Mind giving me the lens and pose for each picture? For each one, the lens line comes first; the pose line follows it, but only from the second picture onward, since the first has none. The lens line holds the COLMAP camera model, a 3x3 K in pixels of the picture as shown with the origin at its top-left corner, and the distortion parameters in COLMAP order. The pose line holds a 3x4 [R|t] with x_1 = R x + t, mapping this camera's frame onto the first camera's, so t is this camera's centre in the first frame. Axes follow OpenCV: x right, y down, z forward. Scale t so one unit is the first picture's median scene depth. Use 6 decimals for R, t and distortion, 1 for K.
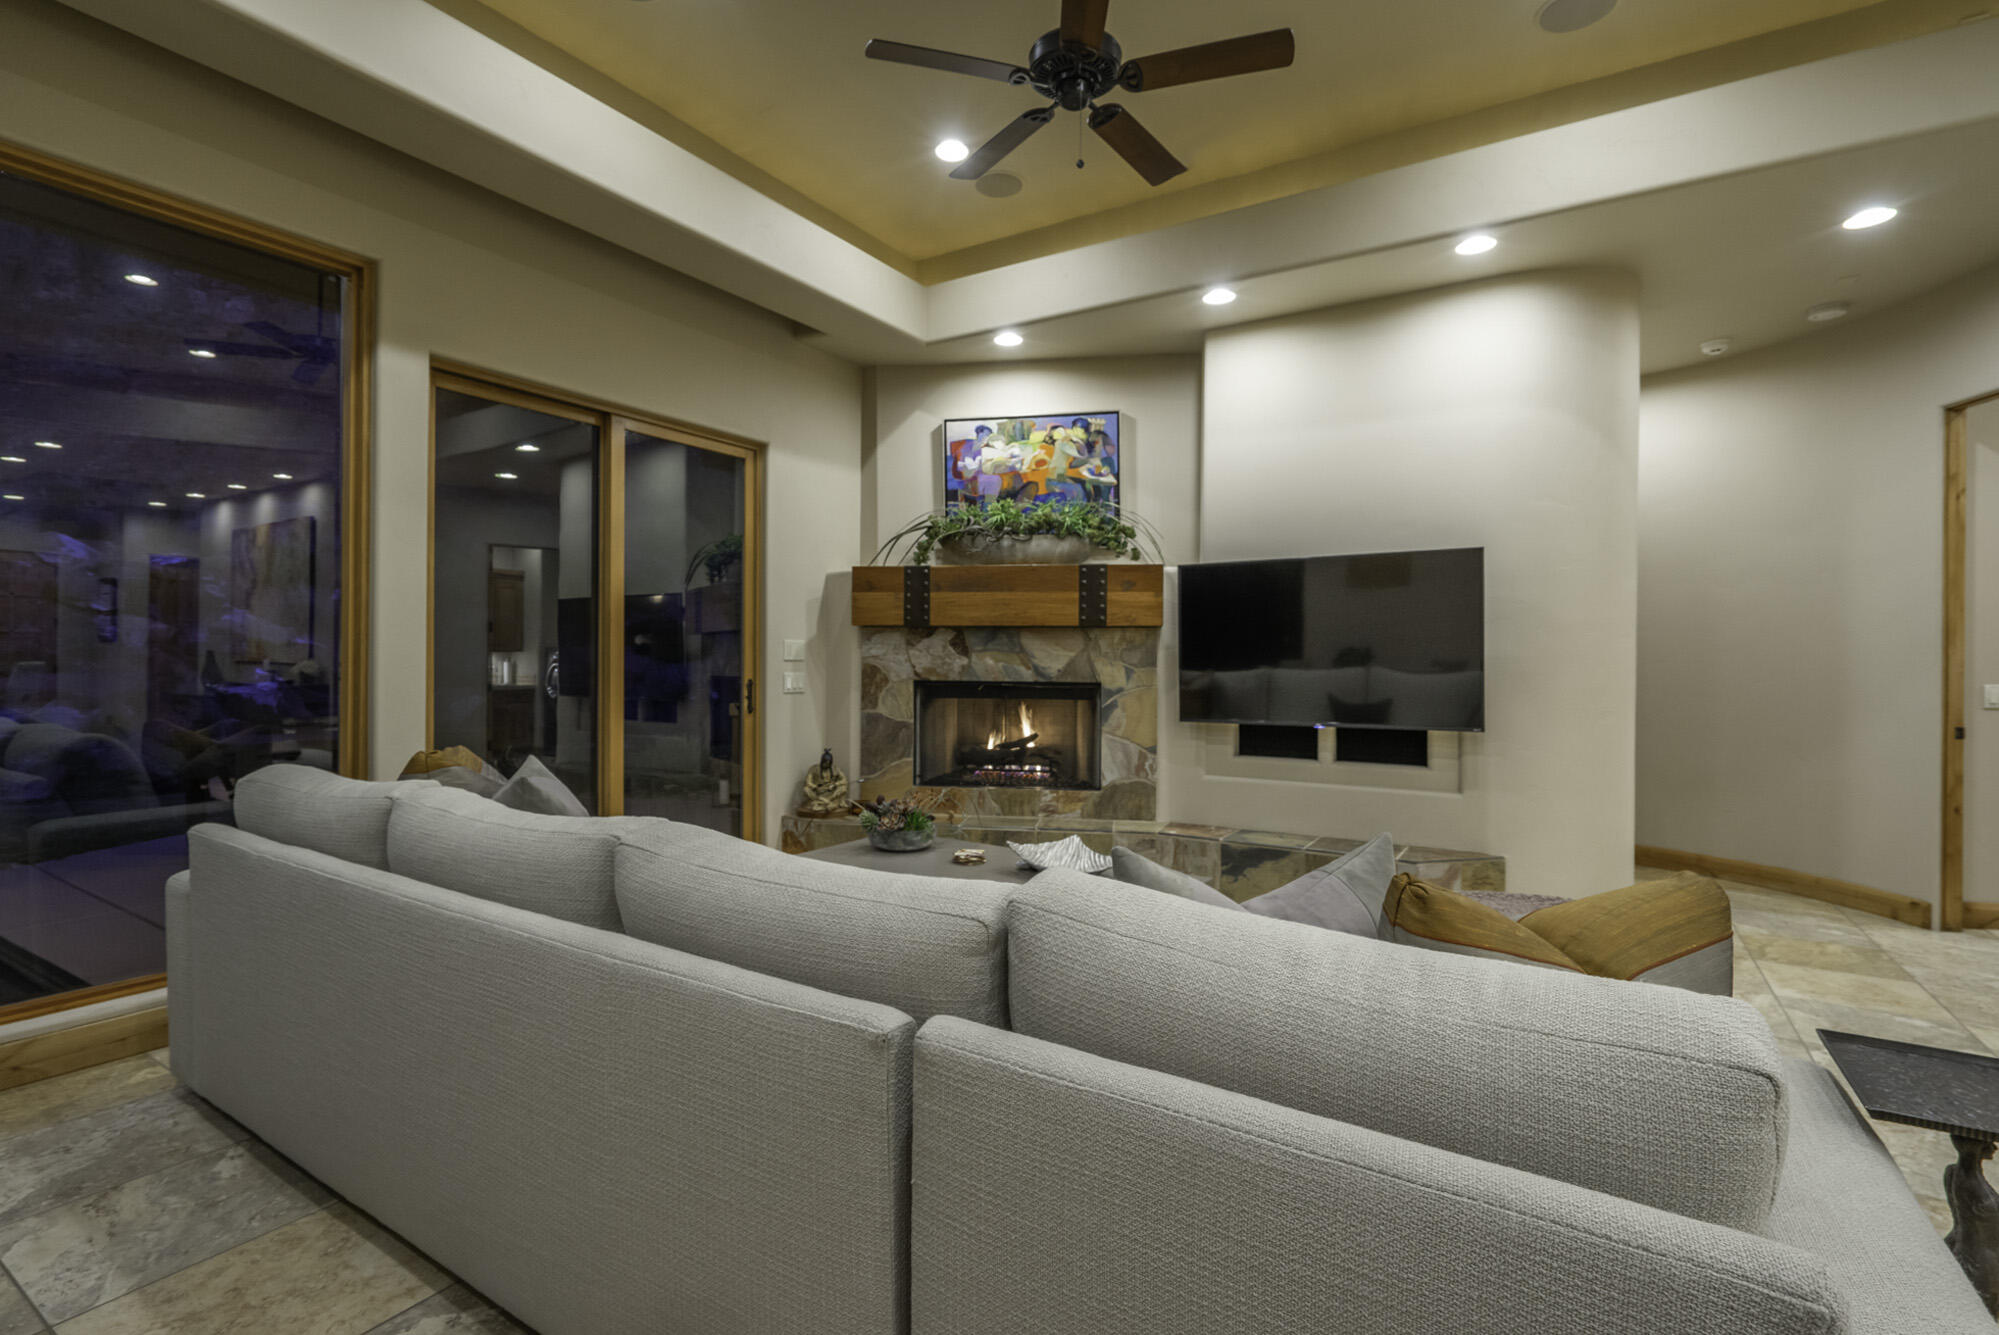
lens RADIAL K [[923.2, 0, 994.2], [0, 923.2, 644.7], [0, 0, 1]] dist [-0.001875, 0.000356]
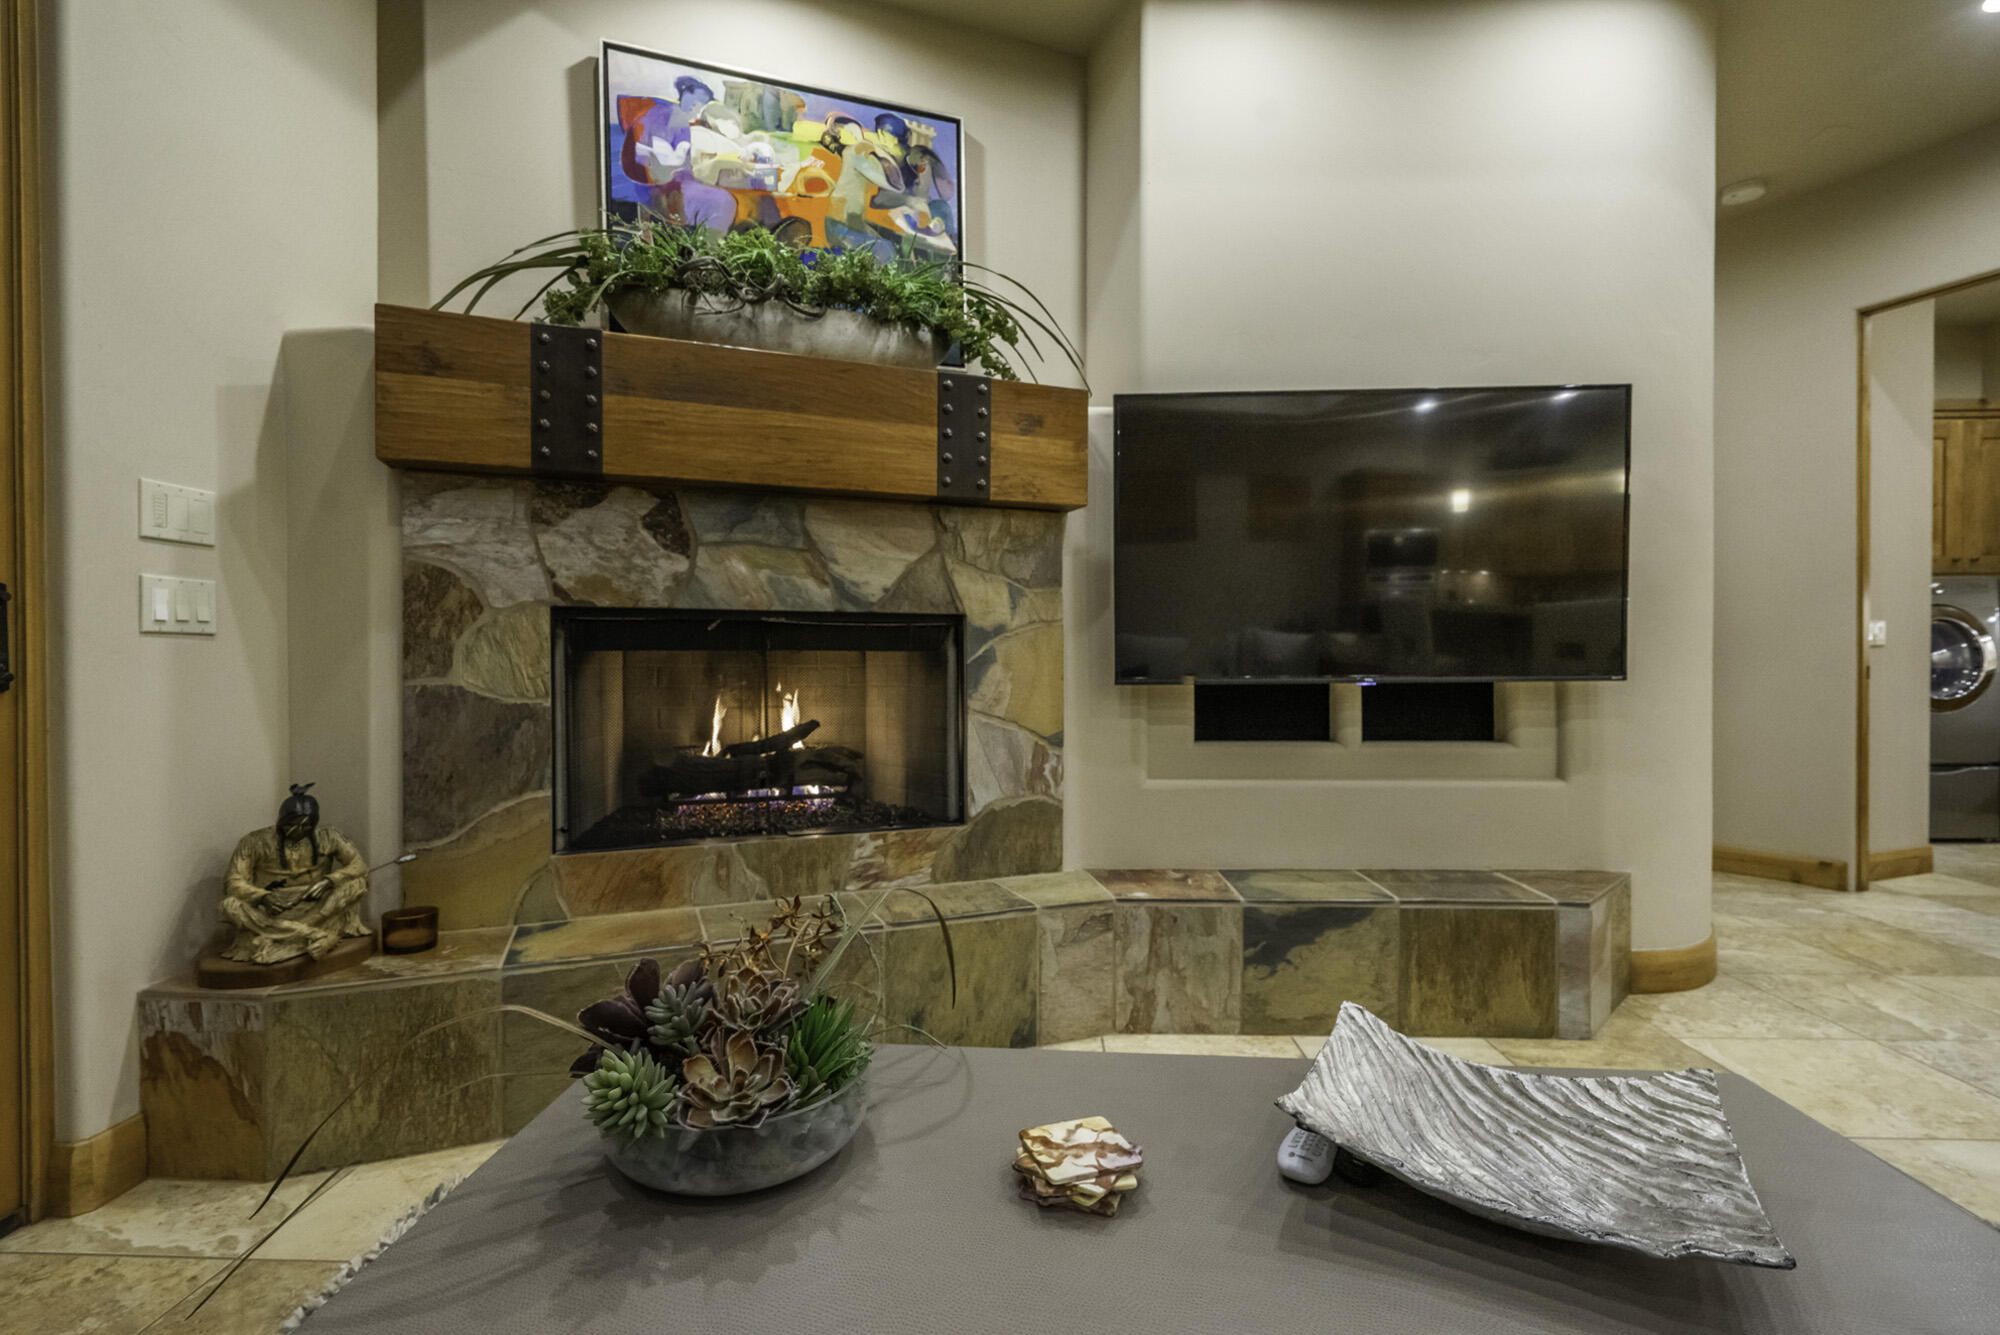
lens RADIAL K [[910.9, 0, 991.1], [0, 910.9, 655.1], [0, 0, 1]] dist [0.000004, 0.000252]
pose [[0.864926, -0.006820, 0.501853, -0.124077], [-0.001027, 0.999882, 0.015358, 0.054934], [-0.501898, -0.013799, 0.864817, 0.545795]]
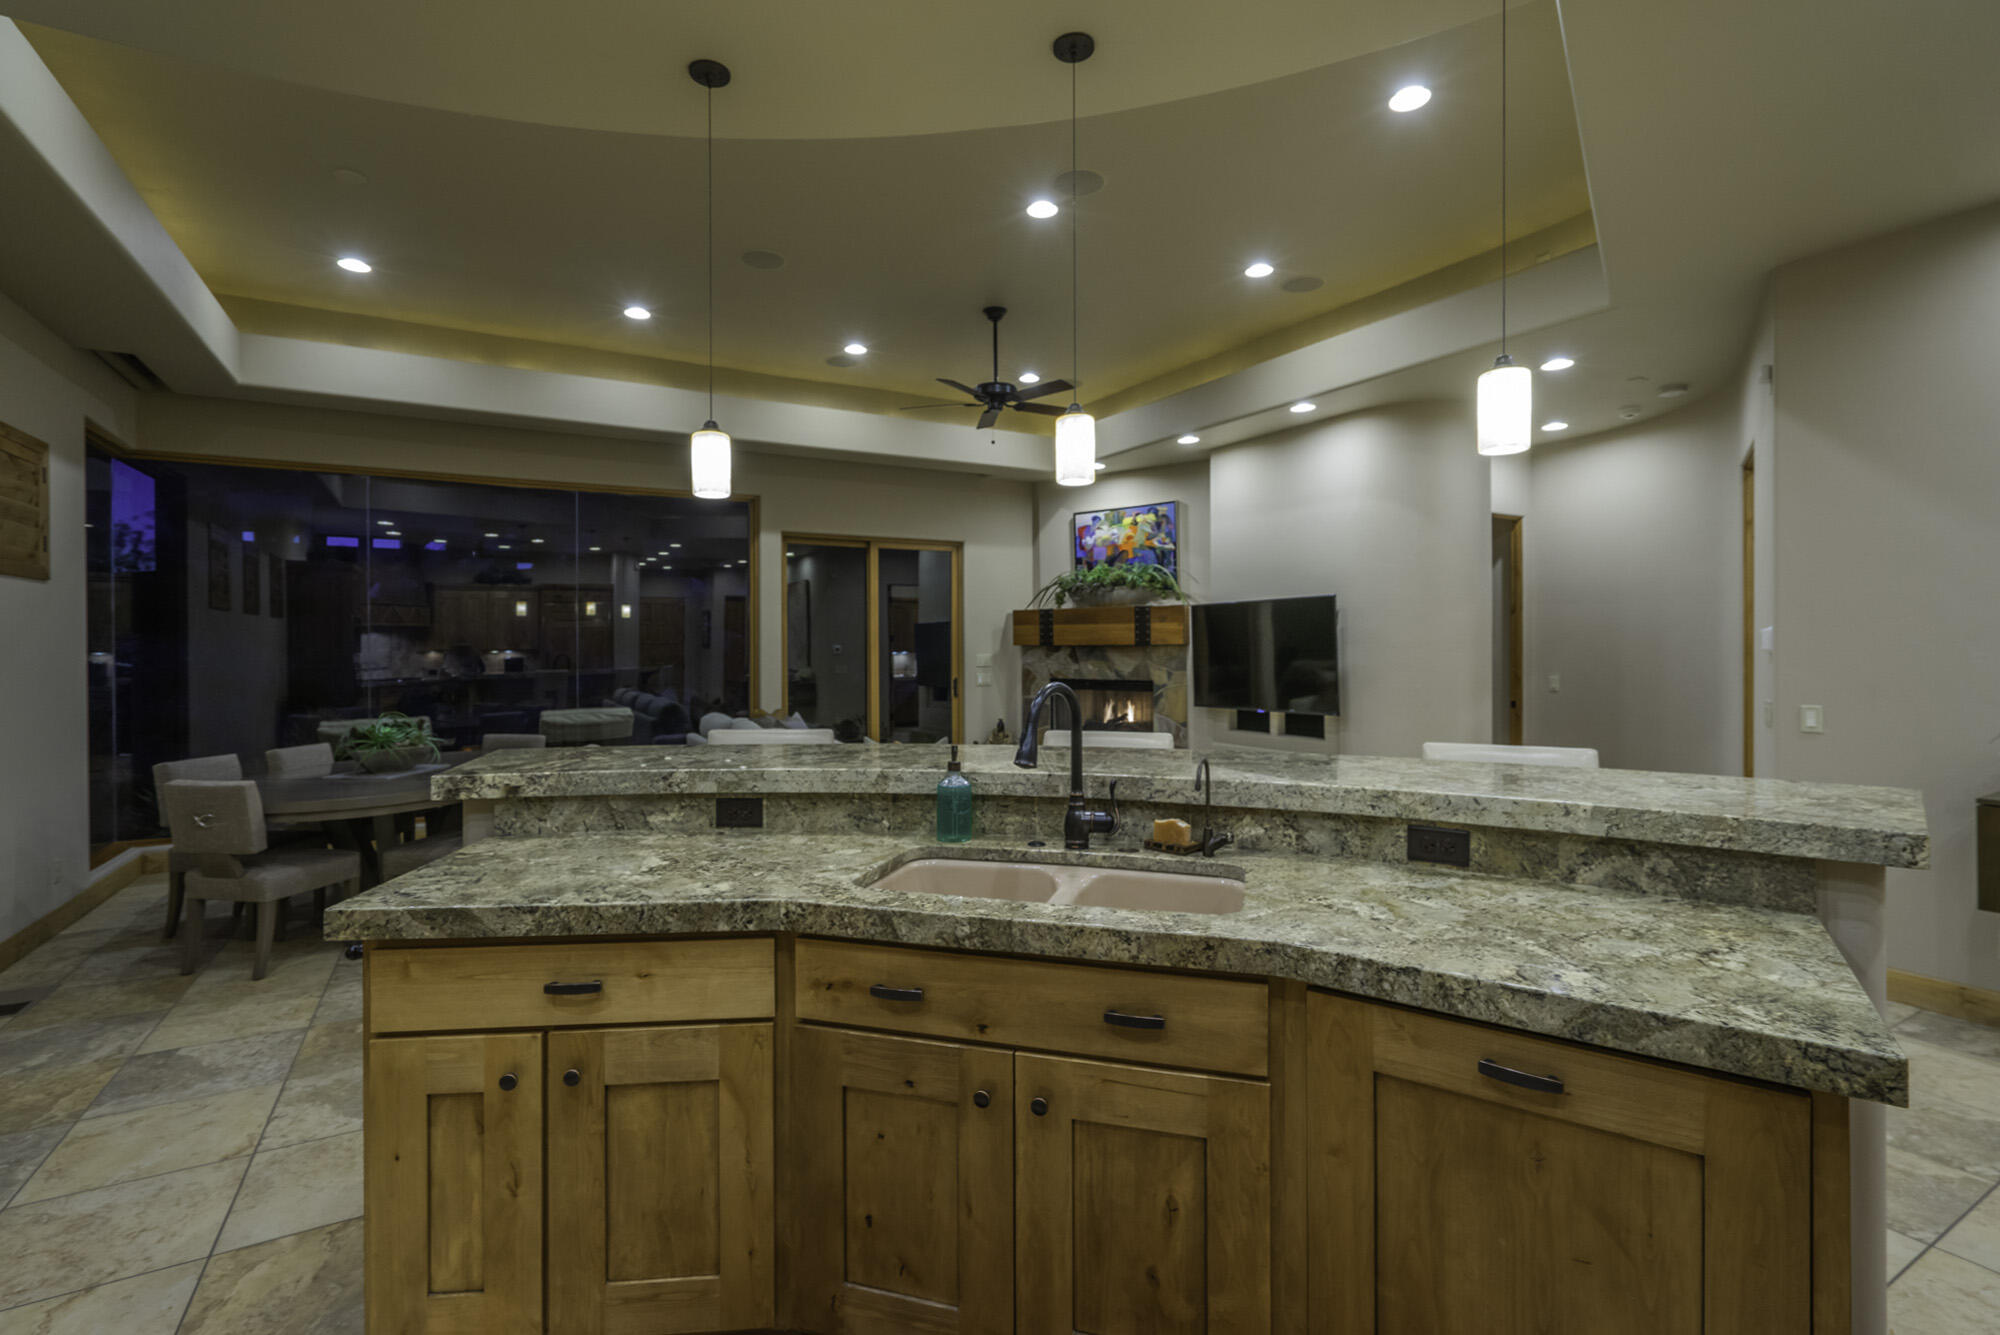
lens RADIAL K [[910.9, 0, 991.1], [0, 910.9, 655.1], [0, 0, 1]] dist [0.000004, 0.000252]
pose [[0.883442, -0.006319, -0.468497, 0.587436], [0.018119, 0.999622, 0.020684, -0.038758], [0.468189, -0.026762, 0.883223, -0.481675]]
